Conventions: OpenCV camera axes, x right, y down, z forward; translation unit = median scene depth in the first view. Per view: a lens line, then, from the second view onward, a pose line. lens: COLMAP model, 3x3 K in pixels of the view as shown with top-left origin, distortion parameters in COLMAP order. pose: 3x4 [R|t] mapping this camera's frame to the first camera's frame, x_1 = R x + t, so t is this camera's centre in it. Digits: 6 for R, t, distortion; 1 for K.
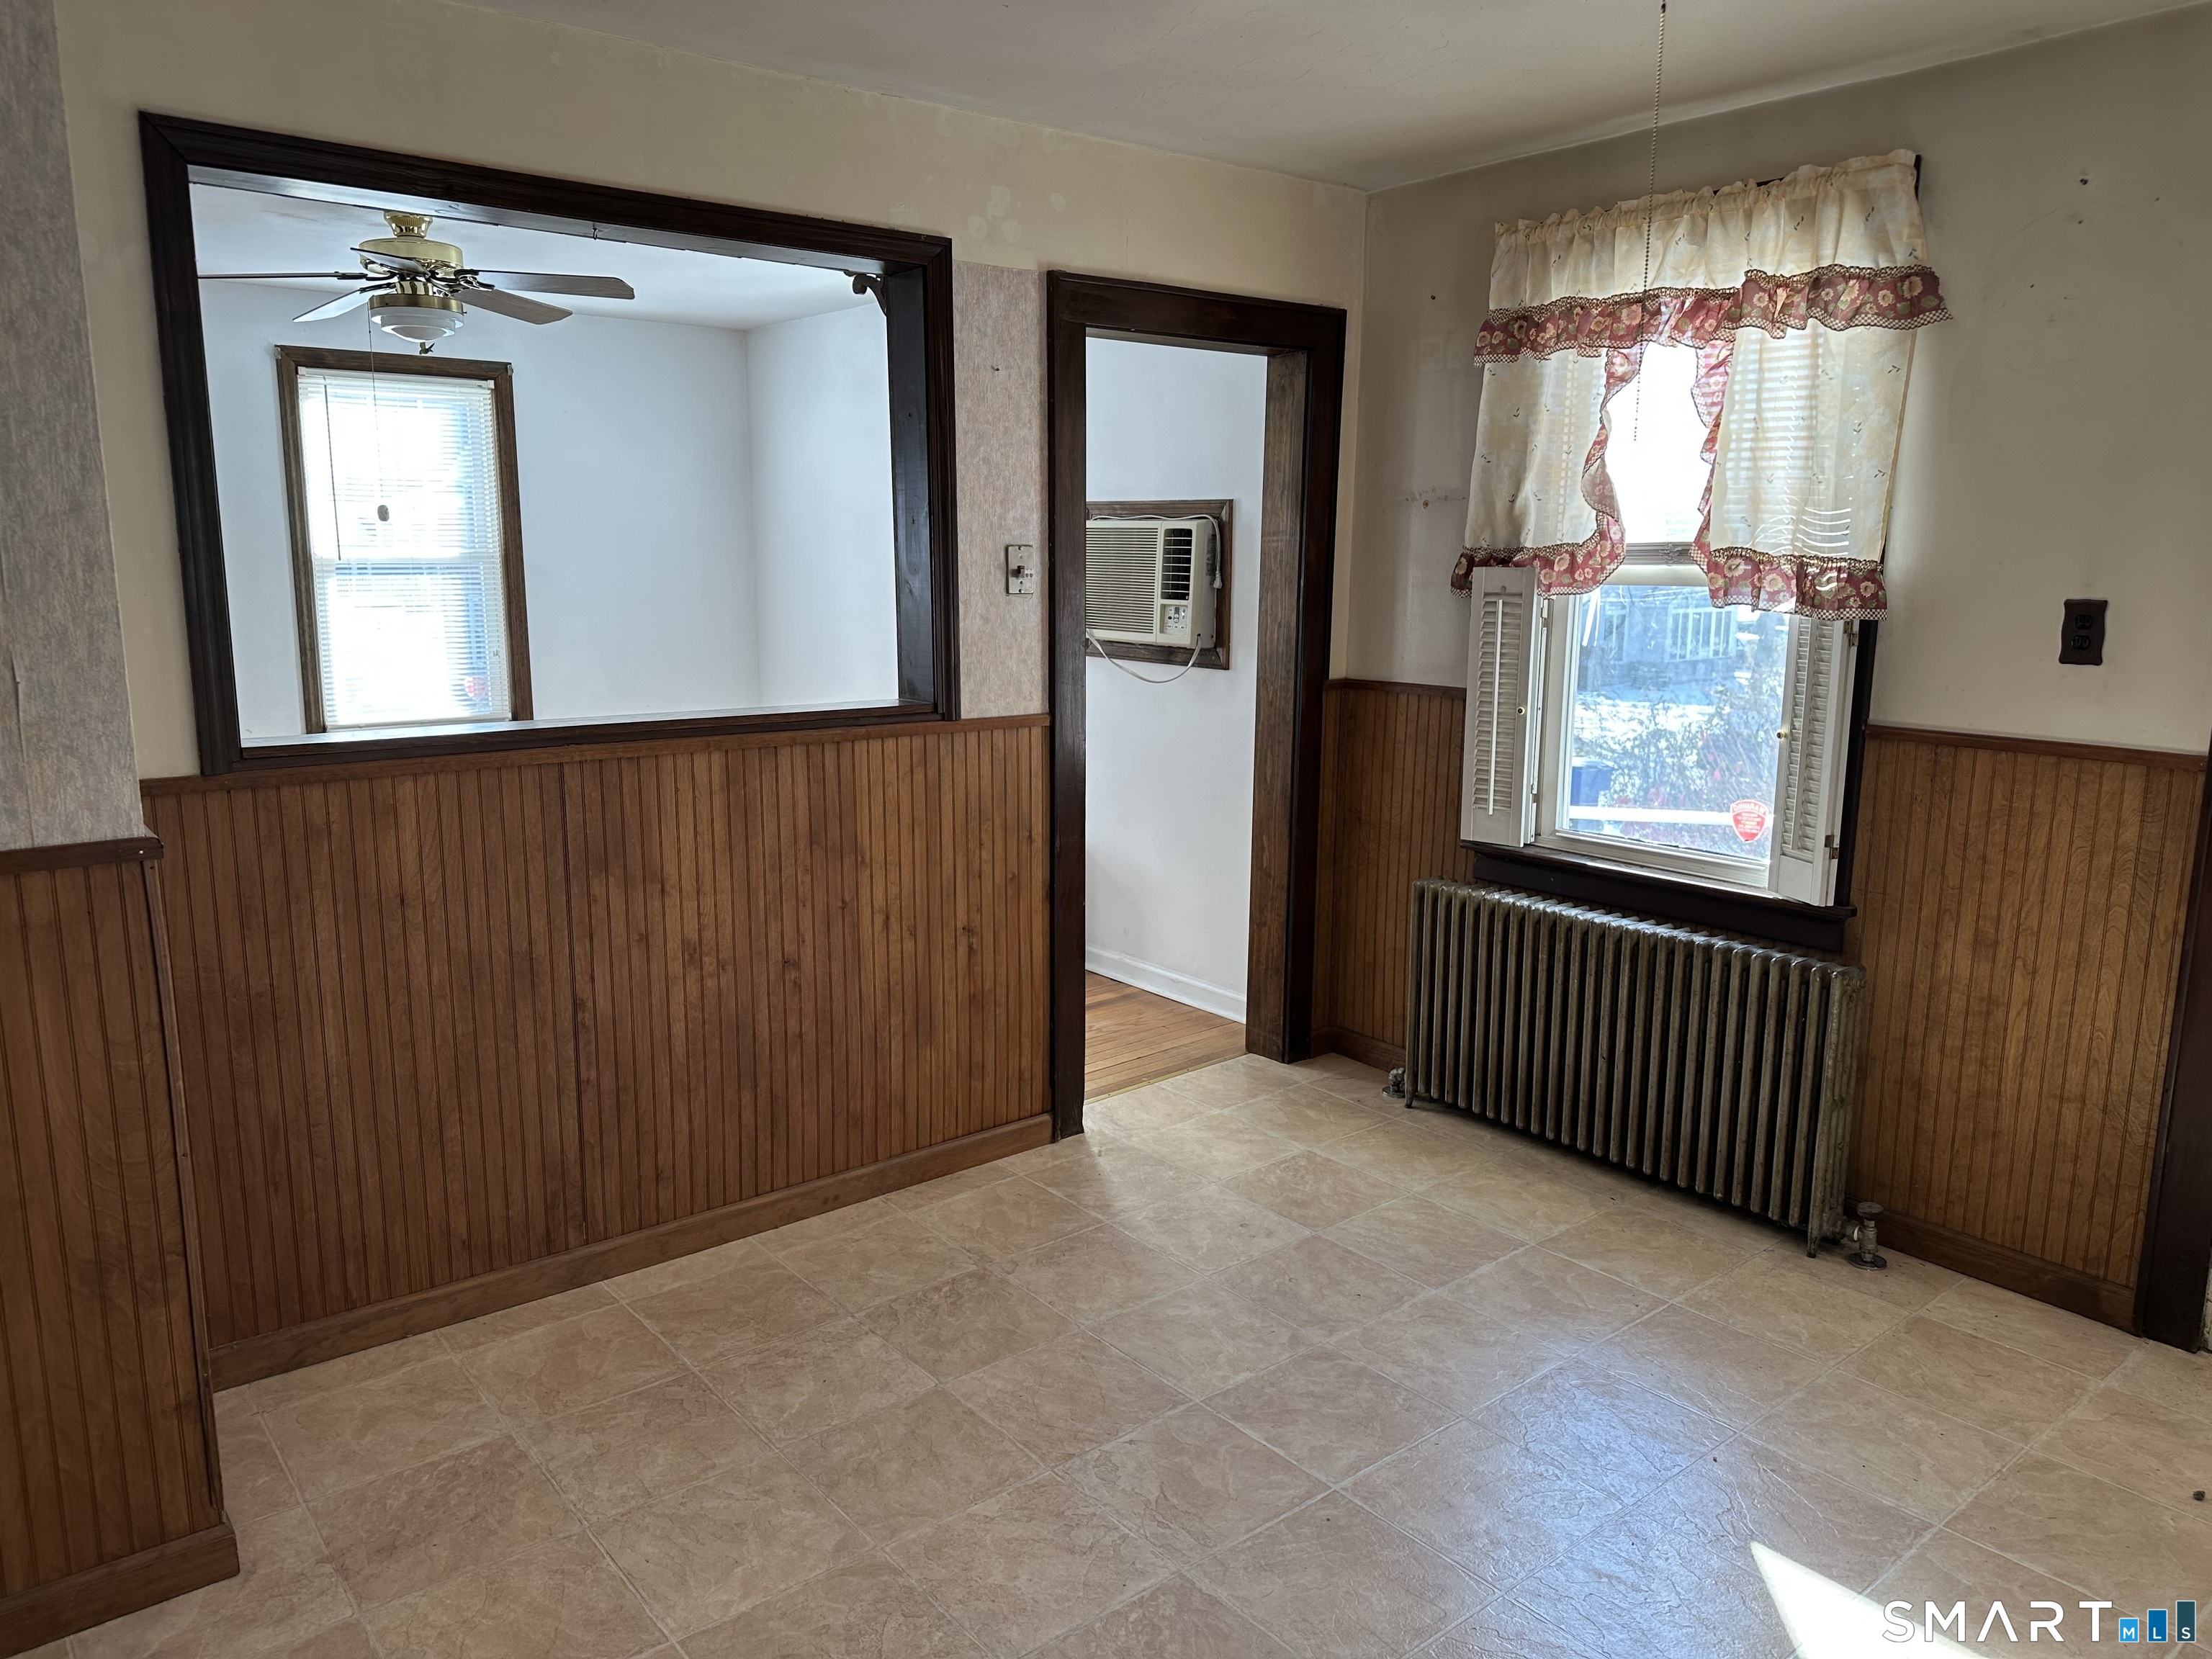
lens RADIAL K [[1544.5, 0, 1093.9], [0, 1544.5, 812.6], [0, 0, 1]] dist [0.090404, -0.108164]
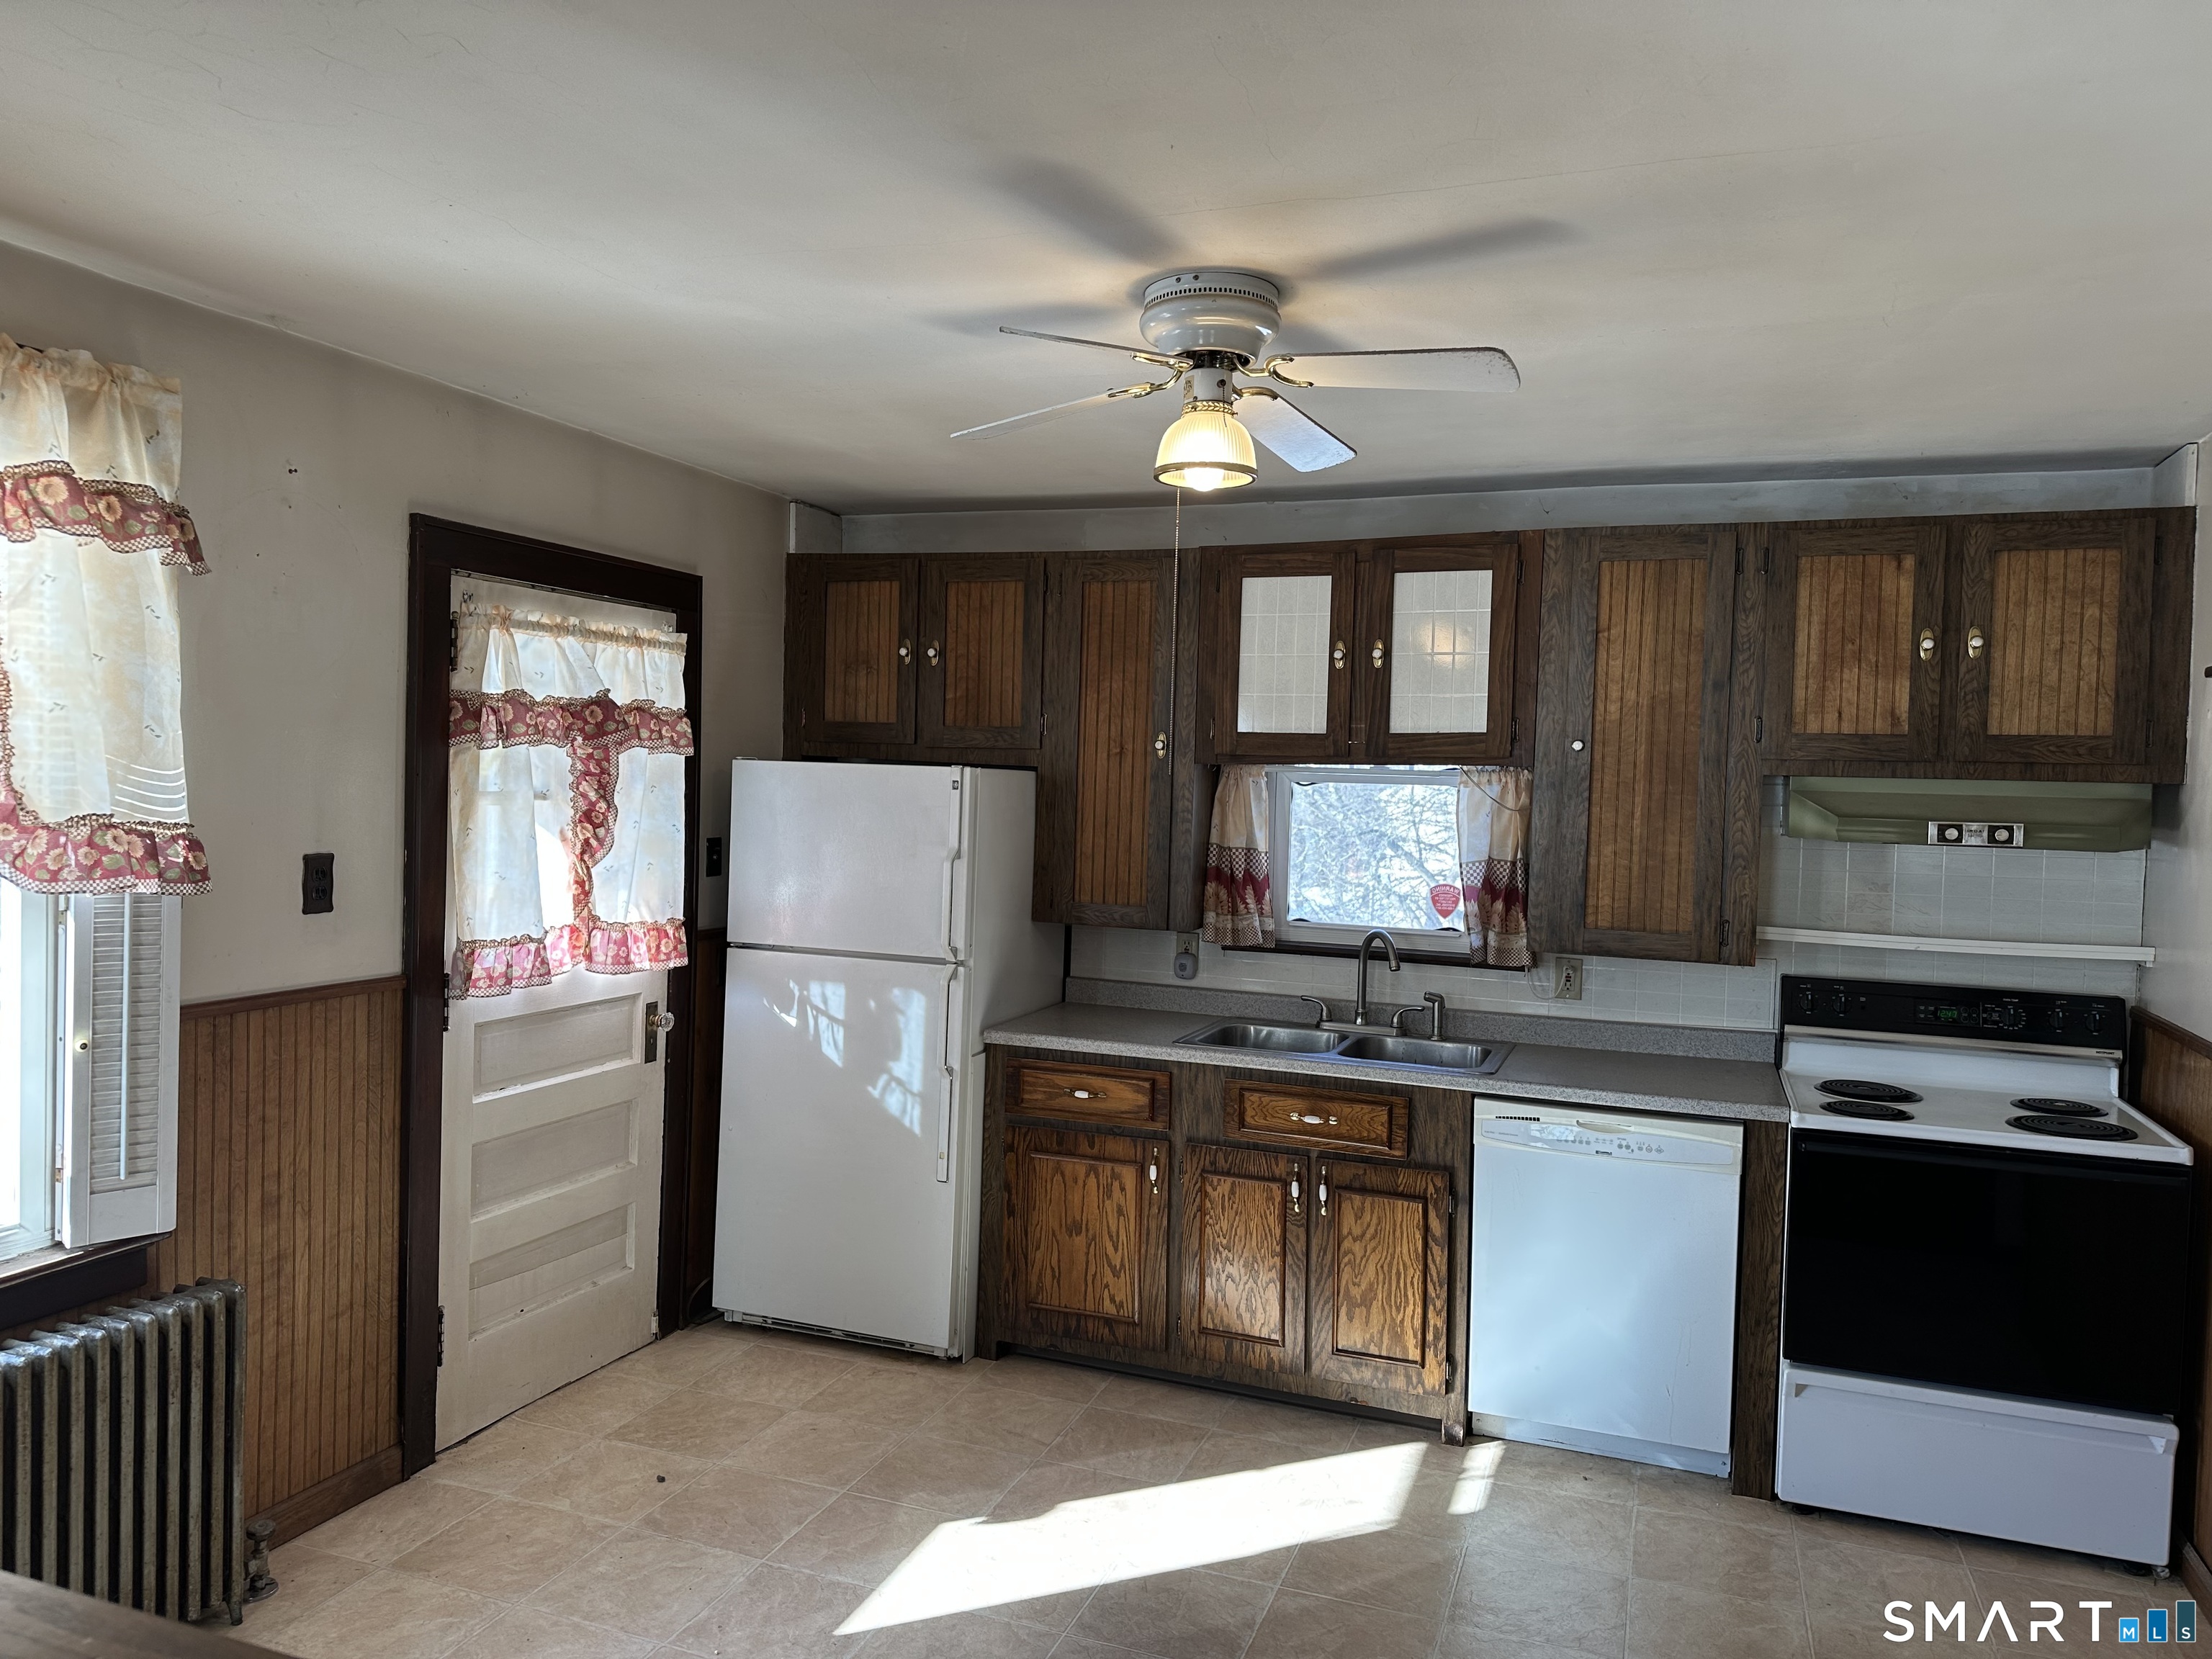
lens RADIAL K [[1544.5, 0, 1091.7], [0, 1544.5, 819.7], [0, 0, 1]] dist [0.090404, -0.108164]
pose [[-0.503771, -0.043626, 0.862735, -0.503765], [0.119376, 0.985626, 0.119547, -0.198847], [-0.855549, 0.163214, -0.491322, 0.953158]]
